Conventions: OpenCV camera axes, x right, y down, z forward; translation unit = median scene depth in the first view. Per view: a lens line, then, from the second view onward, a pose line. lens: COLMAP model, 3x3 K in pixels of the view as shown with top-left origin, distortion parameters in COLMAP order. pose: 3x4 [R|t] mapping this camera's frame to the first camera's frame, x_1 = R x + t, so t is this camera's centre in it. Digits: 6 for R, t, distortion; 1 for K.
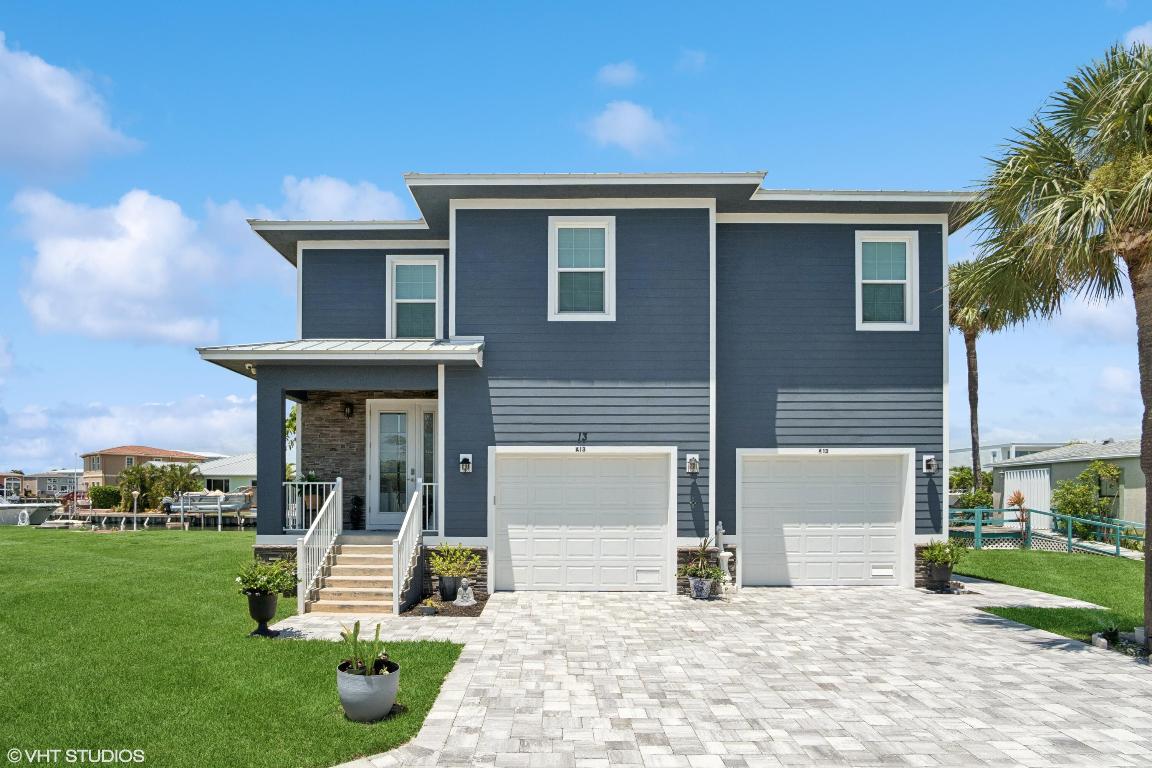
lens RADIAL K [[607.3, 0, 576.0], [0, 607.3, 384.0], [0, 0, 1]] dist [0.000199, -0.000063]
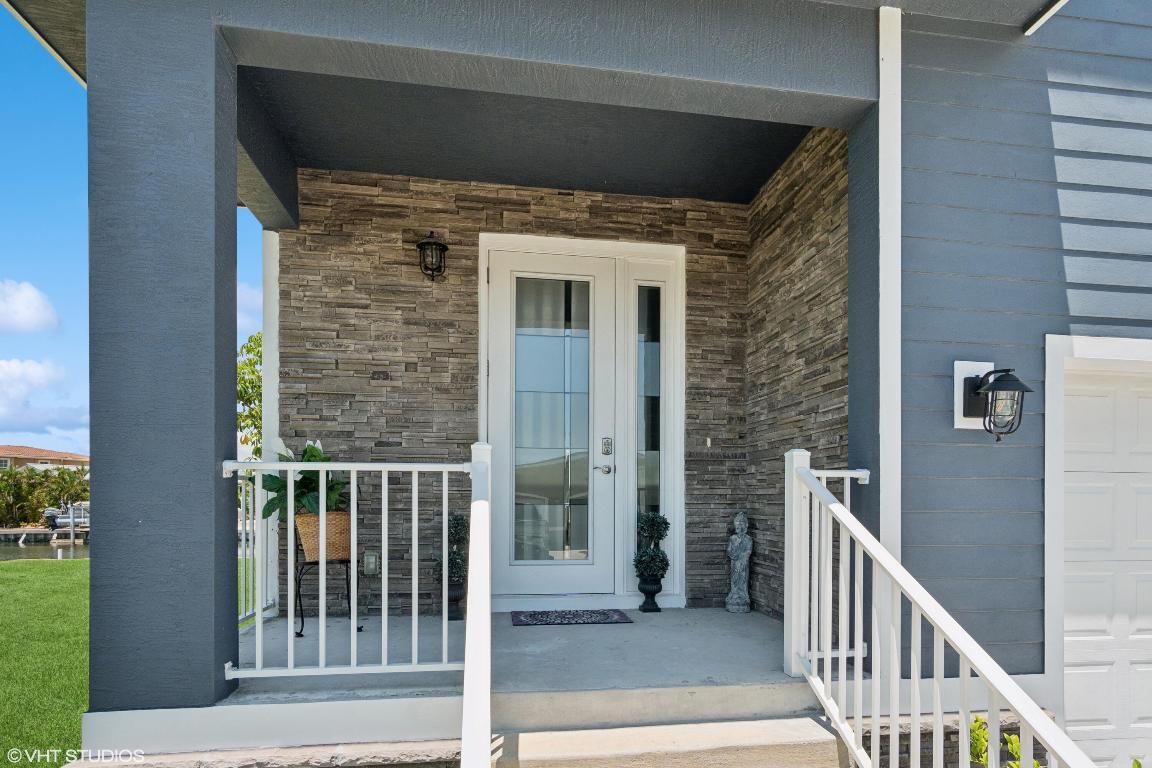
lens RADIAL K [[573.7, 0, 577.5], [0, 573.7, 415.0], [0, 0, 1]] dist [-0.000353, 0.000105]
pose [[0.992087, 0.019779, 0.123987, -0.328384], [-0.022918, 0.999451, 0.023940, 0.118040], [-0.123446, -0.026592, 0.991995, 0.669788]]
